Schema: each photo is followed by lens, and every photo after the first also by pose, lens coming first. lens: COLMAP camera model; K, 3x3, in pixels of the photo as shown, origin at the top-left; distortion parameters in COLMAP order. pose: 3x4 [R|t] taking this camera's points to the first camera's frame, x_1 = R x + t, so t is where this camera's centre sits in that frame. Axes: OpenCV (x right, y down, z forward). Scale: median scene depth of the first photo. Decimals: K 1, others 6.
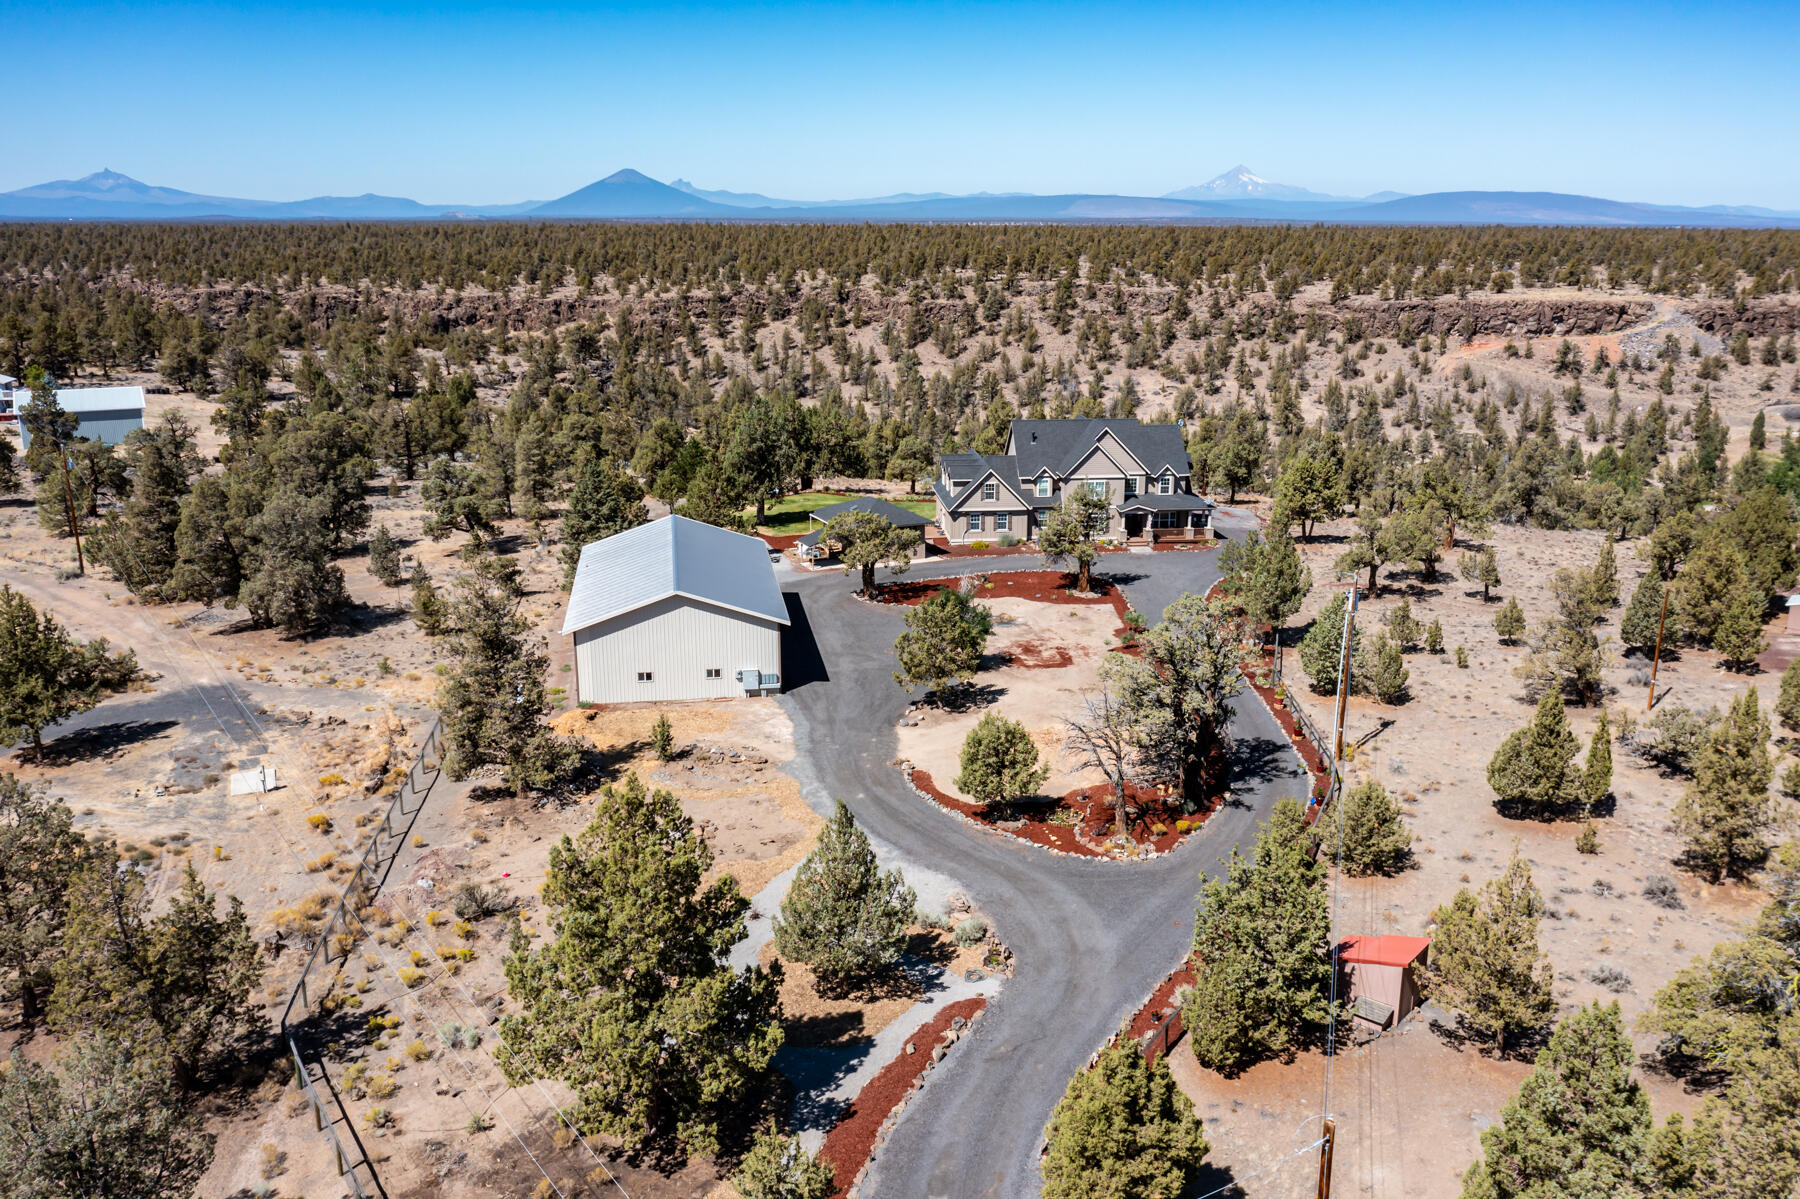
lens RADIAL K [[1474.2, 0, 900.0], [0, 1474.2, 599.5], [0, 0, 1]] dist [-0.008921, 0.010004]
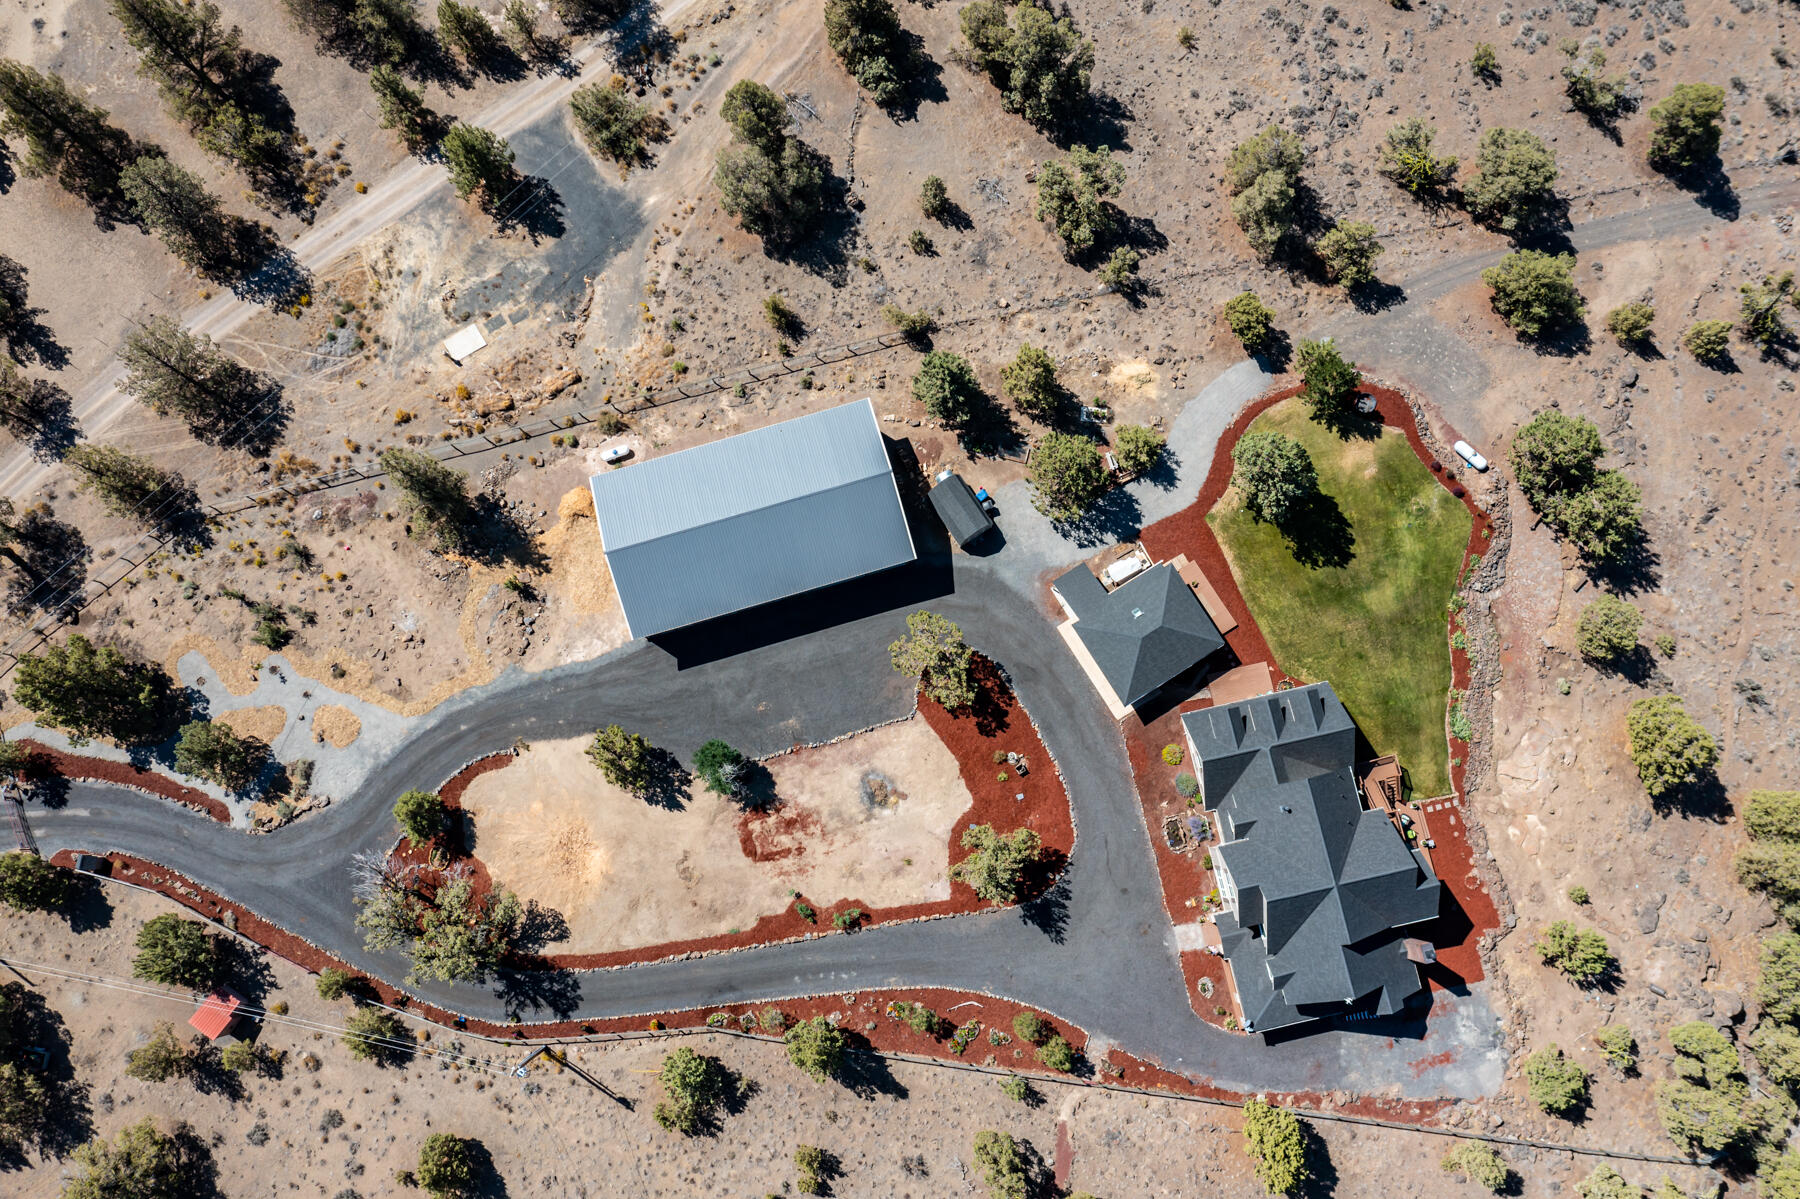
lens RADIAL K [[1444.8, 0, 876.5], [0, 1444.8, 603.1], [0, 0, 1]] dist [-0.005091, -0.004724]
pose [[0.117251, 0.977410, -0.175848, 0.029178], [-0.219267, 0.198178, 0.955326, -0.255883], [0.968594, -0.073456, 0.237551, 0.187764]]
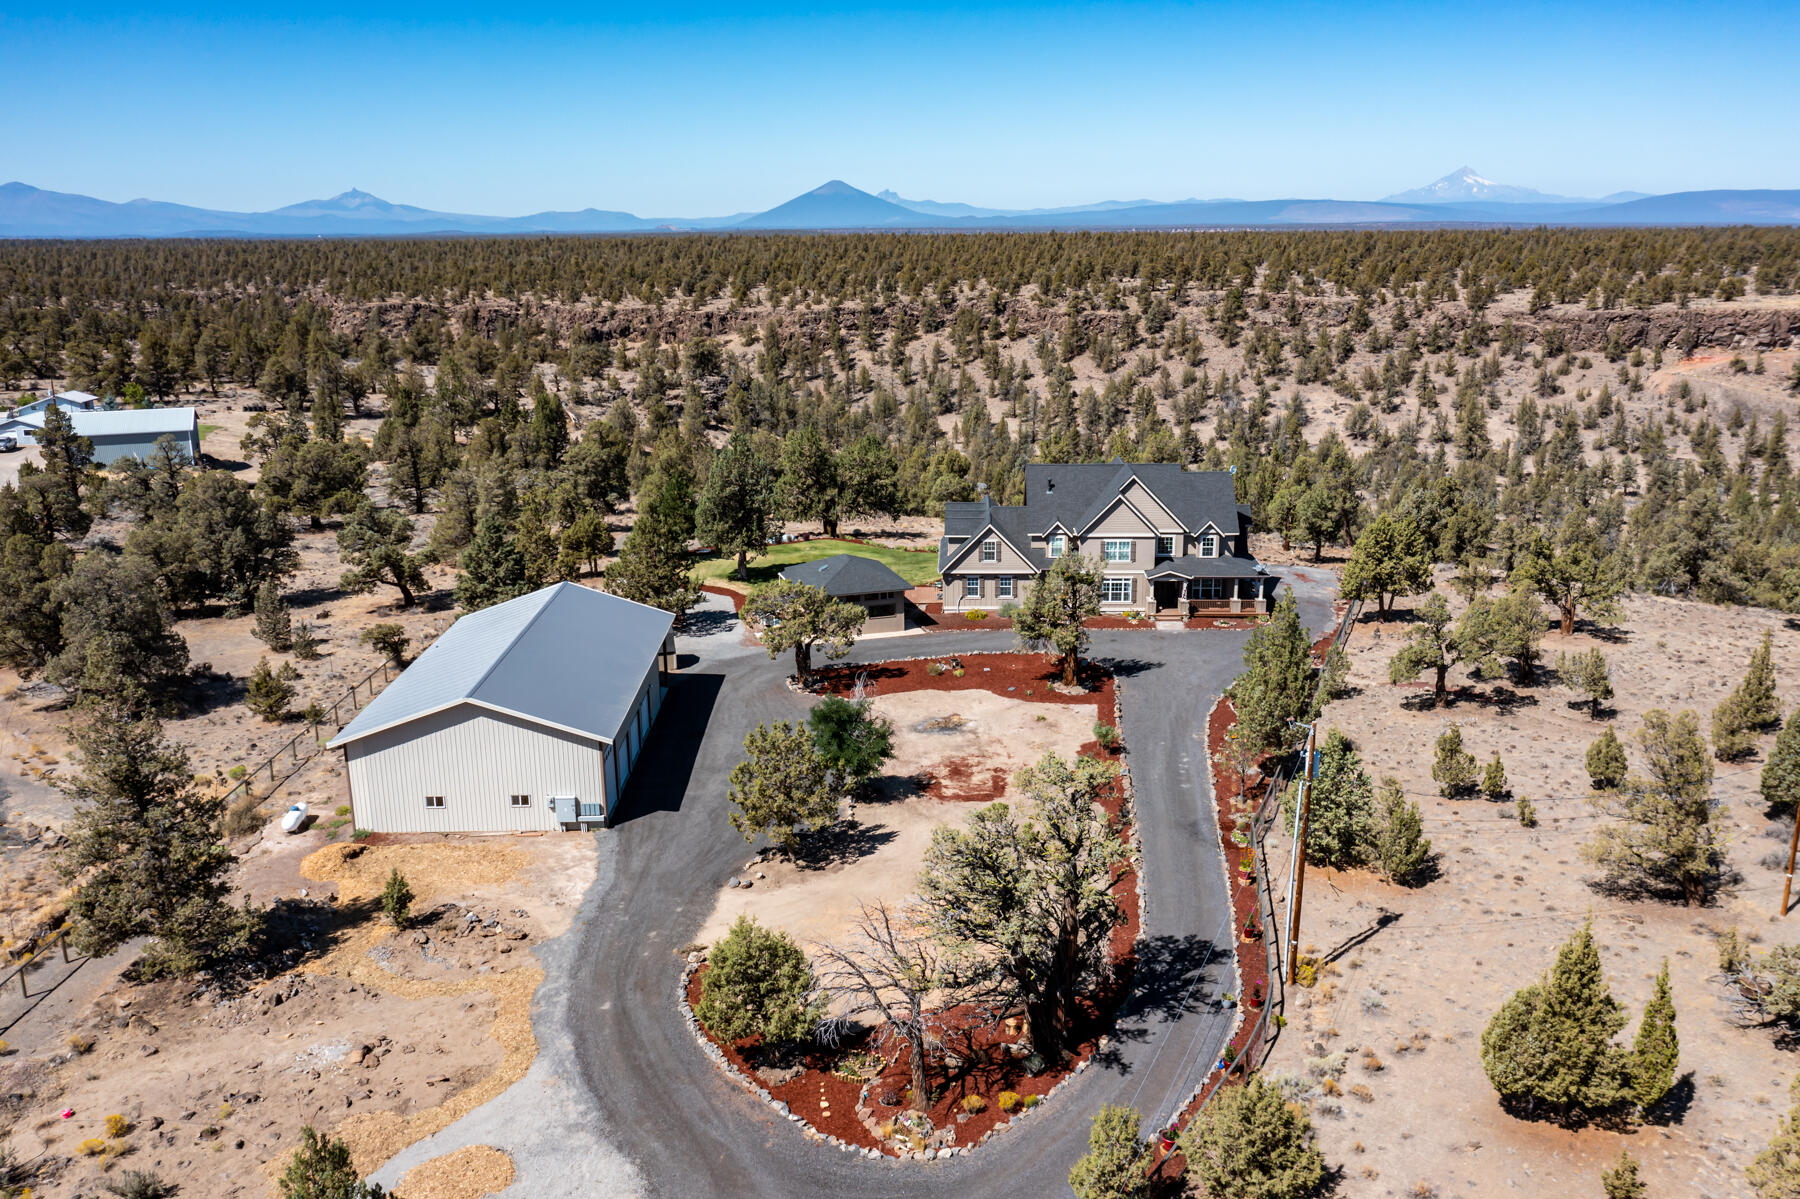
lens RADIAL K [[1464.5, 0, 892.6], [0, 1464.5, 599.1], [0, 0, 1]] dist [-0.006289, 0.001174]
pose [[0.989510, 0.024177, -0.142428, 0.037687], [-0.024804, 0.999689, -0.002627, -0.012716], [0.142320, 0.006132, 0.989802, 0.051394]]
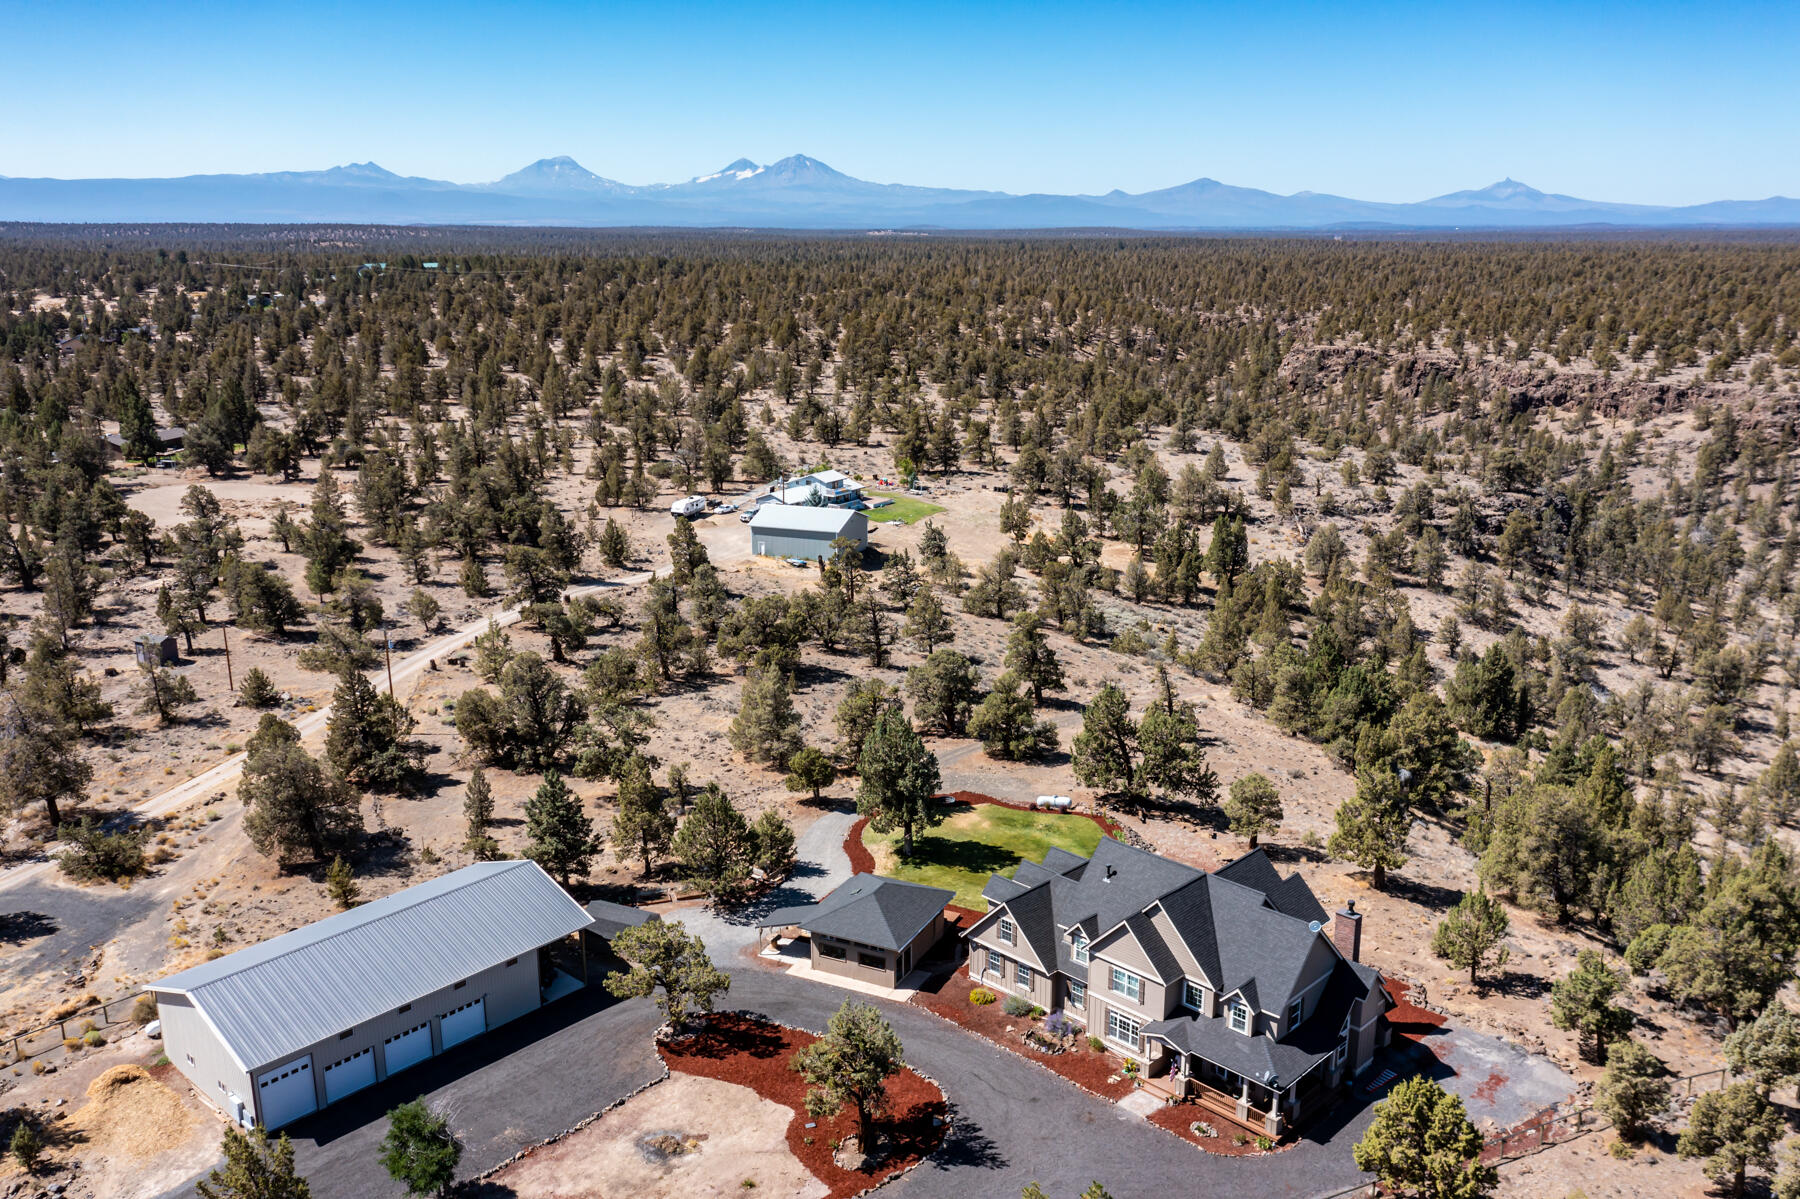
lens RADIAL K [[1444.8, 0, 876.5], [0, 1444.8, 603.1], [0, 0, 1]] dist [-0.005091, -0.004724]
pose [[0.619700, 0.192154, -0.760952, 0.157979], [-0.184967, 0.978012, 0.096334, -0.085636], [0.762731, 0.081053, 0.641616, 0.146558]]
